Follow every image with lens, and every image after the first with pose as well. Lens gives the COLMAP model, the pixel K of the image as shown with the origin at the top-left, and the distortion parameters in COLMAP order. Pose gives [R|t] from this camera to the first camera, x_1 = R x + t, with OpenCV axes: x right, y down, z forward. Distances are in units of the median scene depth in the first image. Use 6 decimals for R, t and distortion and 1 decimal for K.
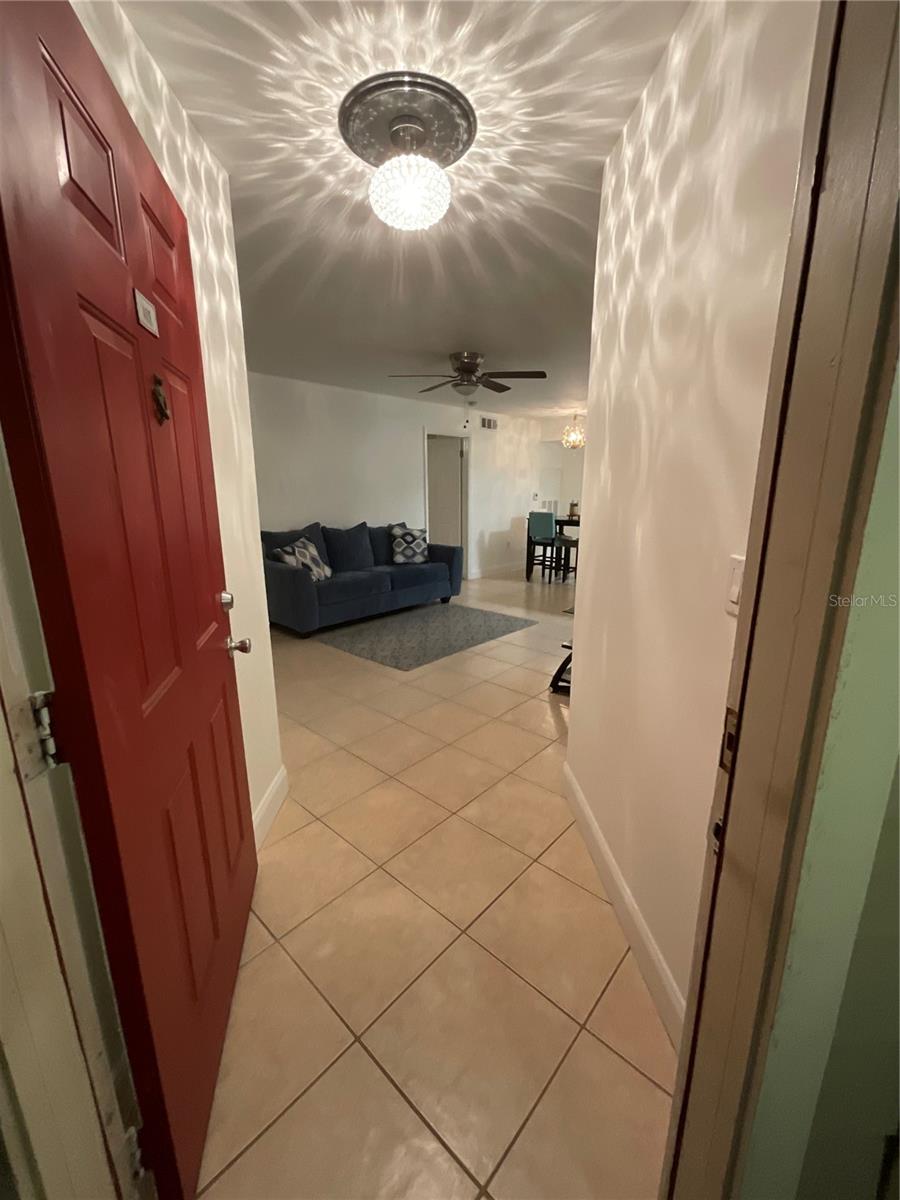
lens RADIAL K [[489.7, 0, 453.6], [0, 489.7, 604.8], [0, 0, 1]] dist [-0.004270, 0.002732]
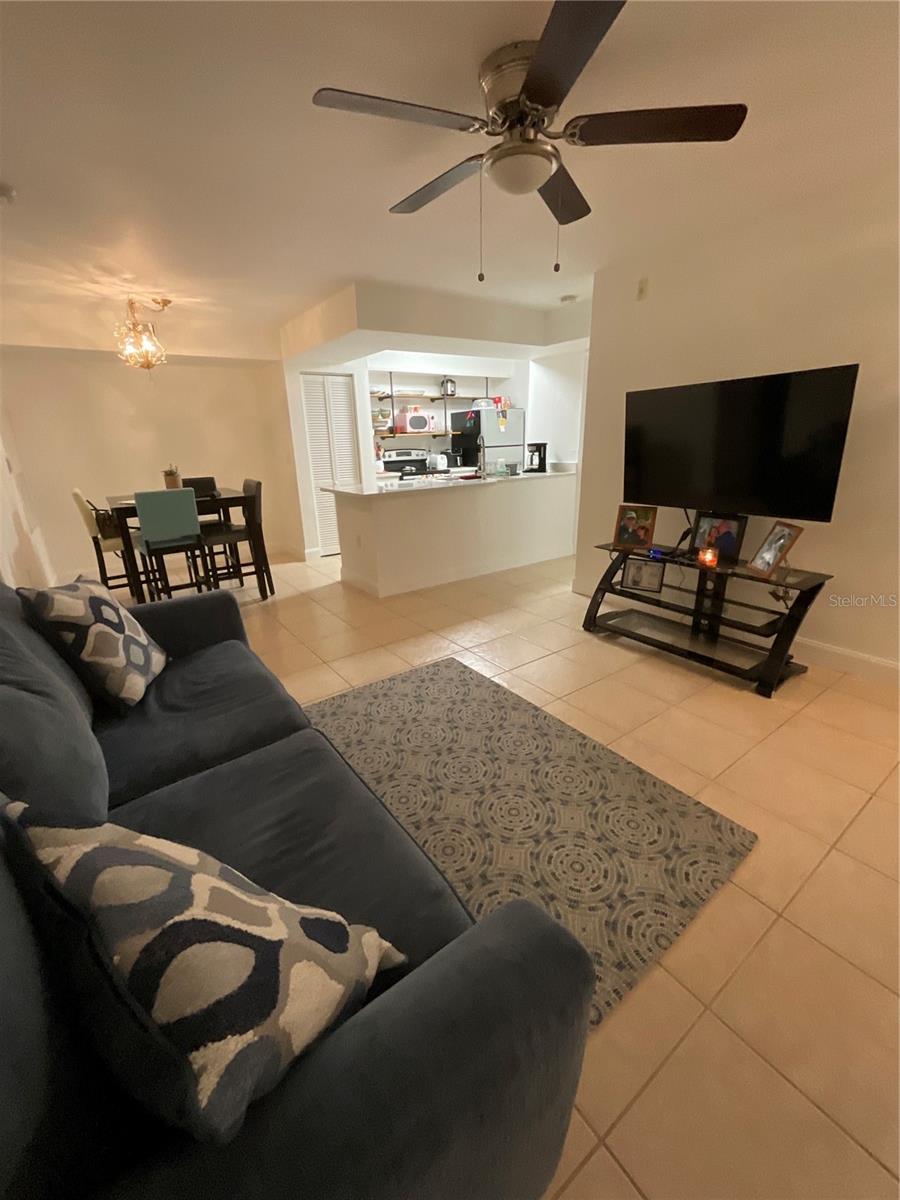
lens RADIAL K [[489.7, 0, 452.1], [0, 489.7, 601.3], [0, 0, 1]] dist [-0.004270, 0.002732]
pose [[0.201500, -0.321134, 0.925349, -0.324100], [0.253811, 0.929577, 0.267333, -0.169354], [-0.946033, 0.180996, 0.268817, 0.711279]]
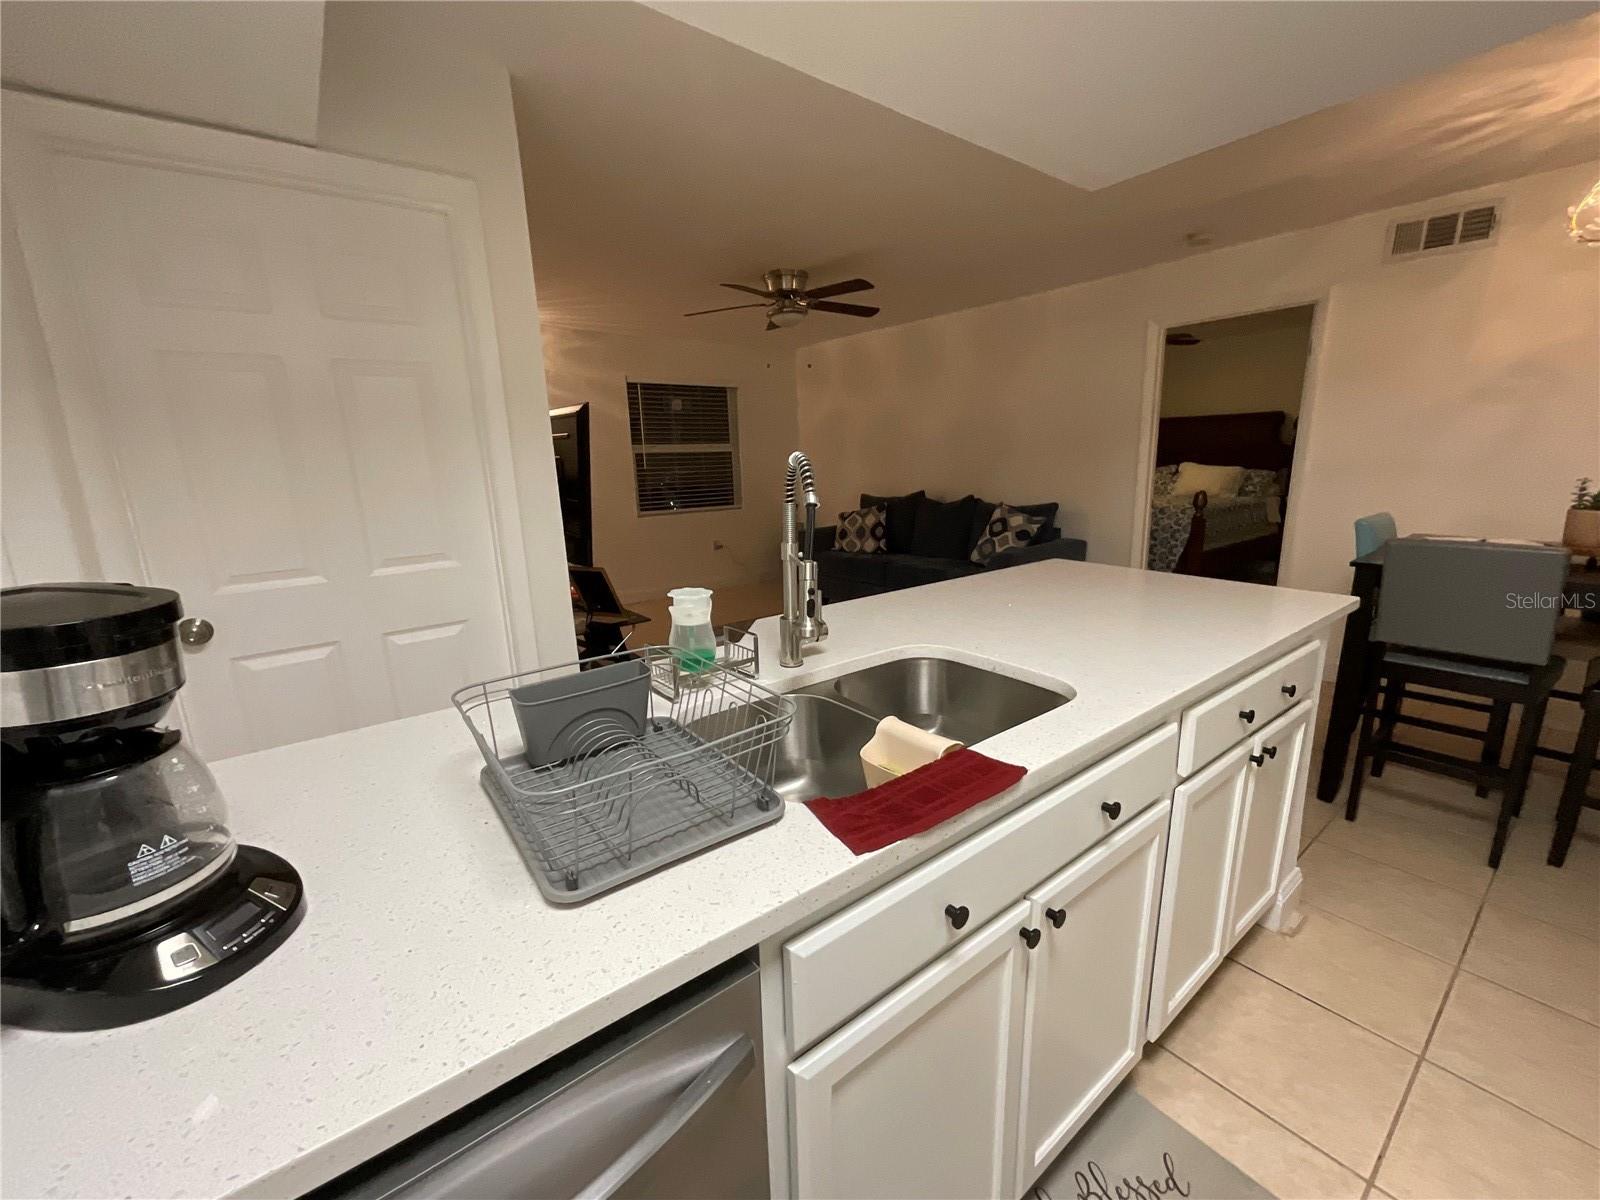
lens RADIAL K [[652.9, 0, 795.9], [0, 652.9, 600.1], [0, 0, 1]] dist [-0.004270, 0.002732]
pose [[-0.178319, 0.223028, -0.958364, 0.754773], [-0.200139, 0.945393, 0.257248, -0.207882], [0.963404, 0.237678, -0.123945, 0.873000]]
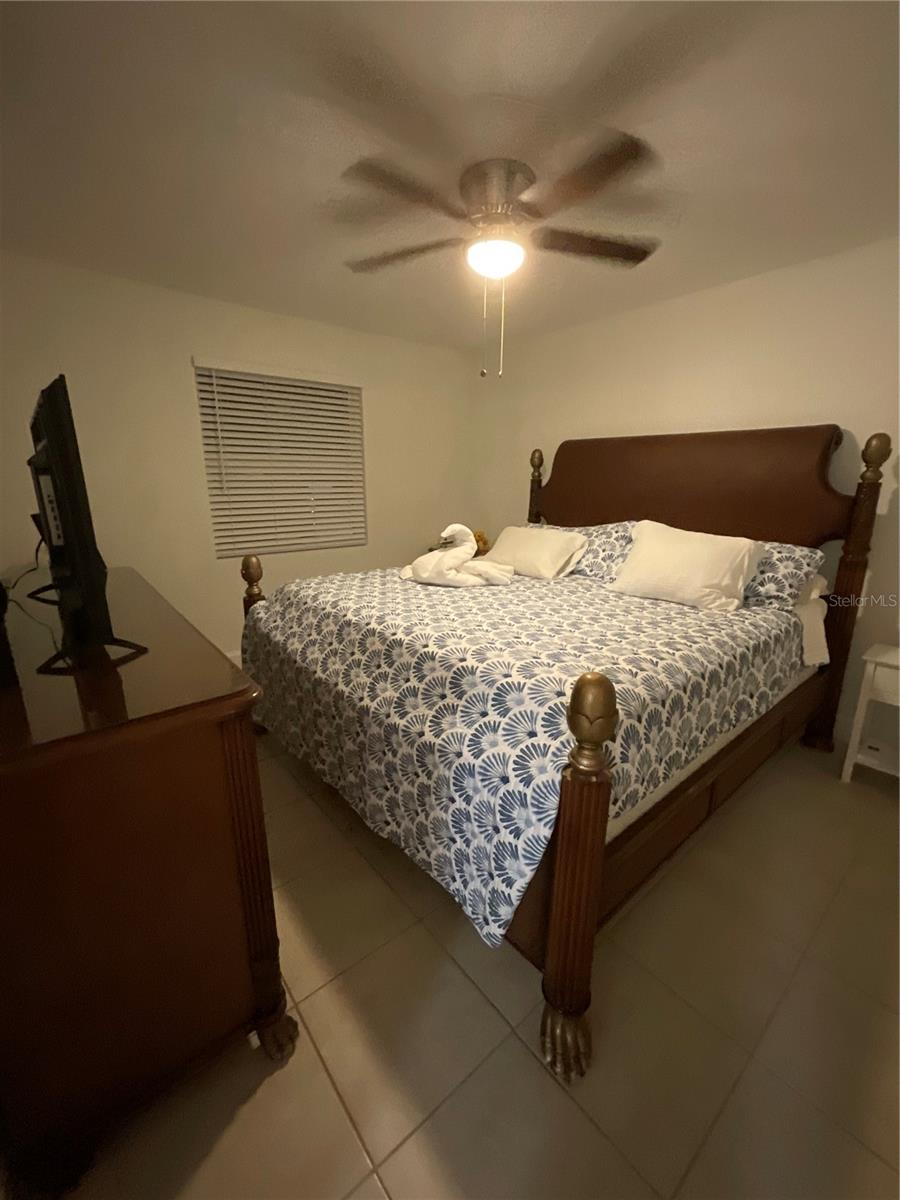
lens RADIAL K [[489.7, 0, 449.8], [0, 489.7, 597.3], [0, 0, 1]] dist [-0.004270, 0.002732]
pose [[-0.139578, 0.245032, -0.959415, -0.053853], [-0.240301, 0.931555, 0.272876, -0.291061], [0.960611, 0.268636, -0.071143, 1.211401]]
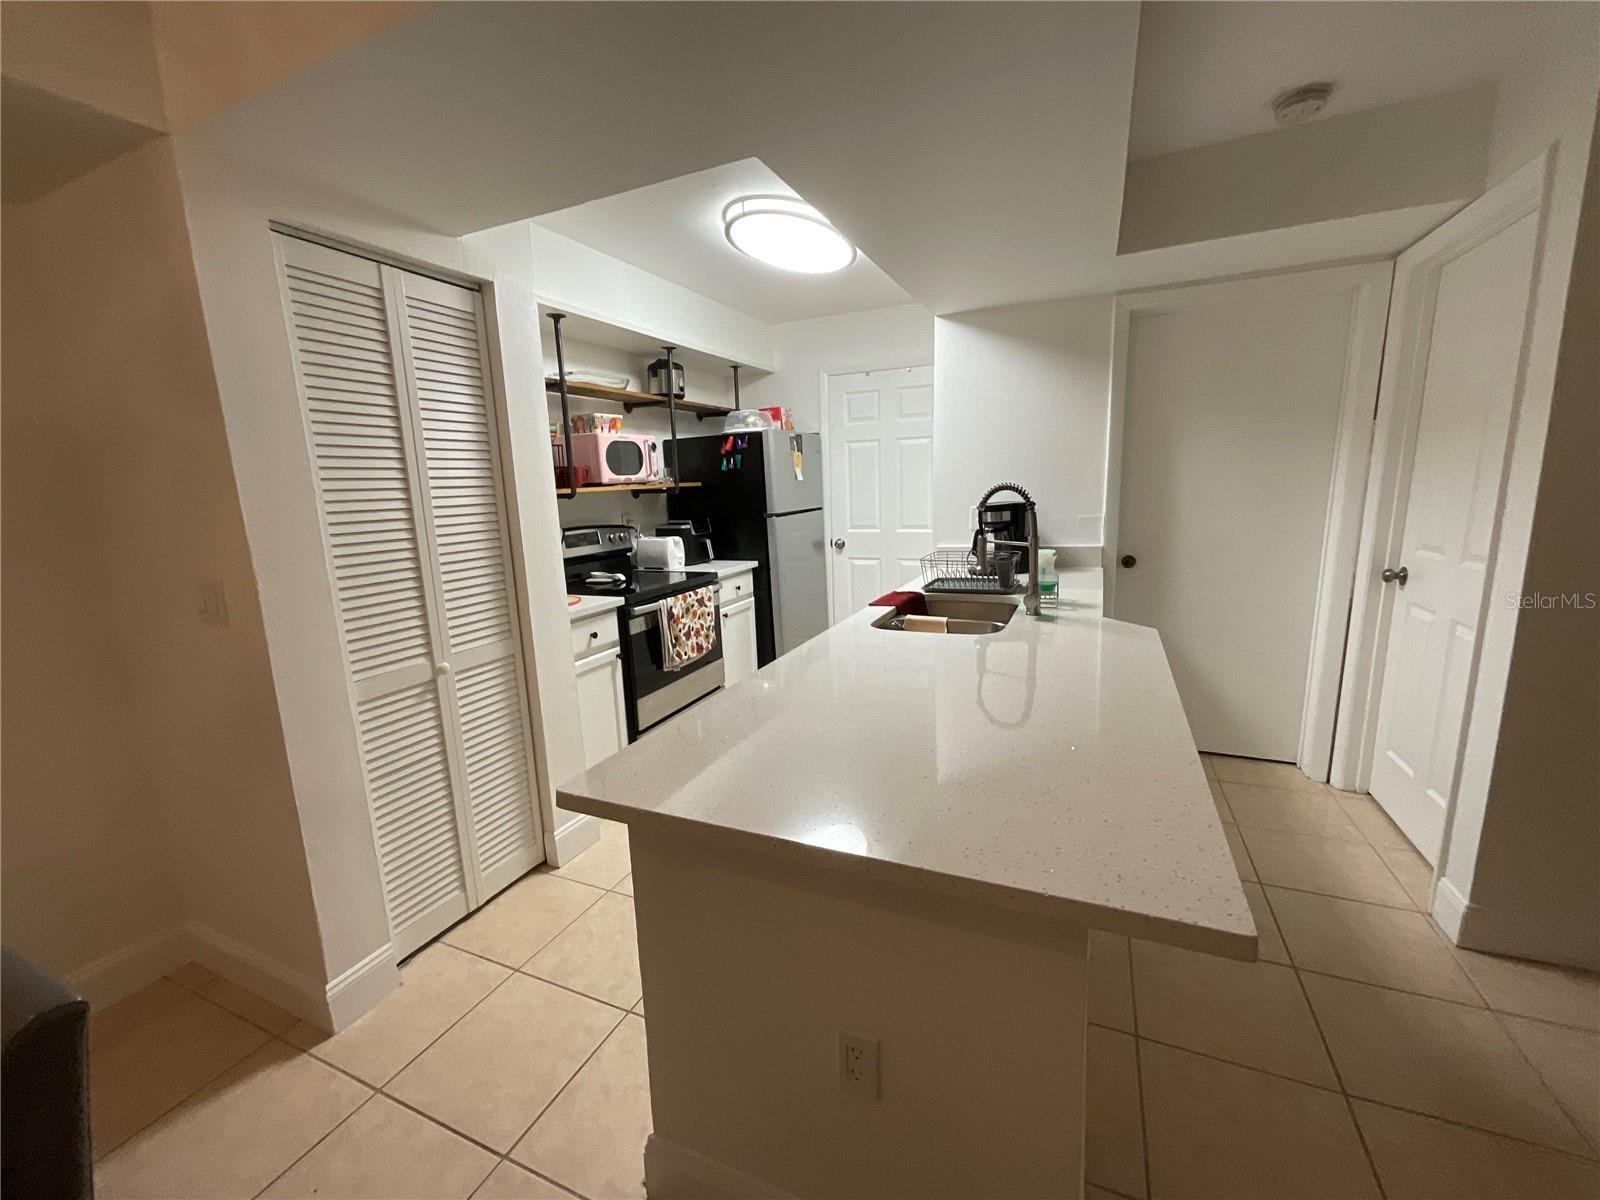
lens RADIAL K [[652.9, 0, 793.5], [0, 652.9, 600.8], [0, 0, 1]] dist [-0.004270, 0.002732]
pose [[-0.300632, -0.167303, 0.938952, 0.239998], [0.256996, 0.933868, 0.248682, -0.258022], [-0.918463, 0.316069, -0.237754, 1.052471]]
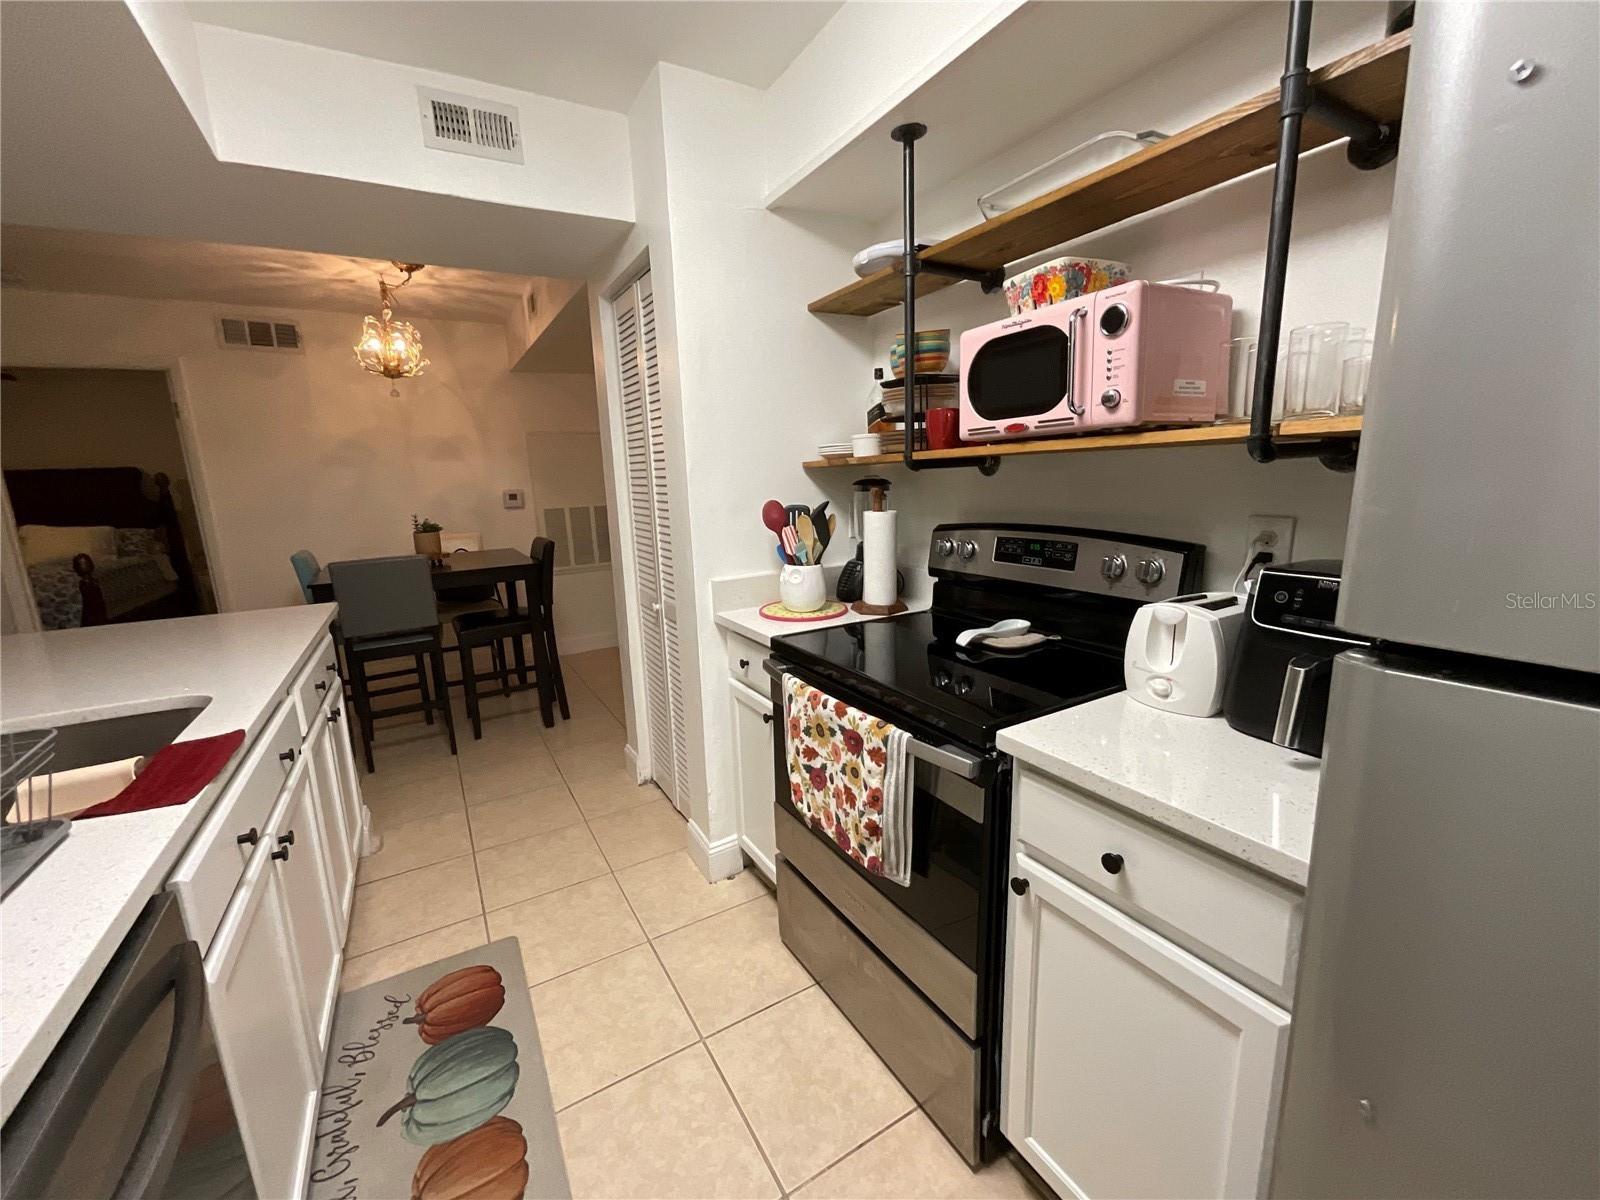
lens RADIAL K [[652.9, 0, 800.2], [0, 652.9, 598.4], [0, 0, 1]] dist [-0.004270, 0.002732]
pose [[0.954126, 0.023051, -0.298516, 0.830664], [-0.034658, 0.998833, -0.033646, -0.180469], [0.297392, 0.042448, 0.953811, 0.772269]]
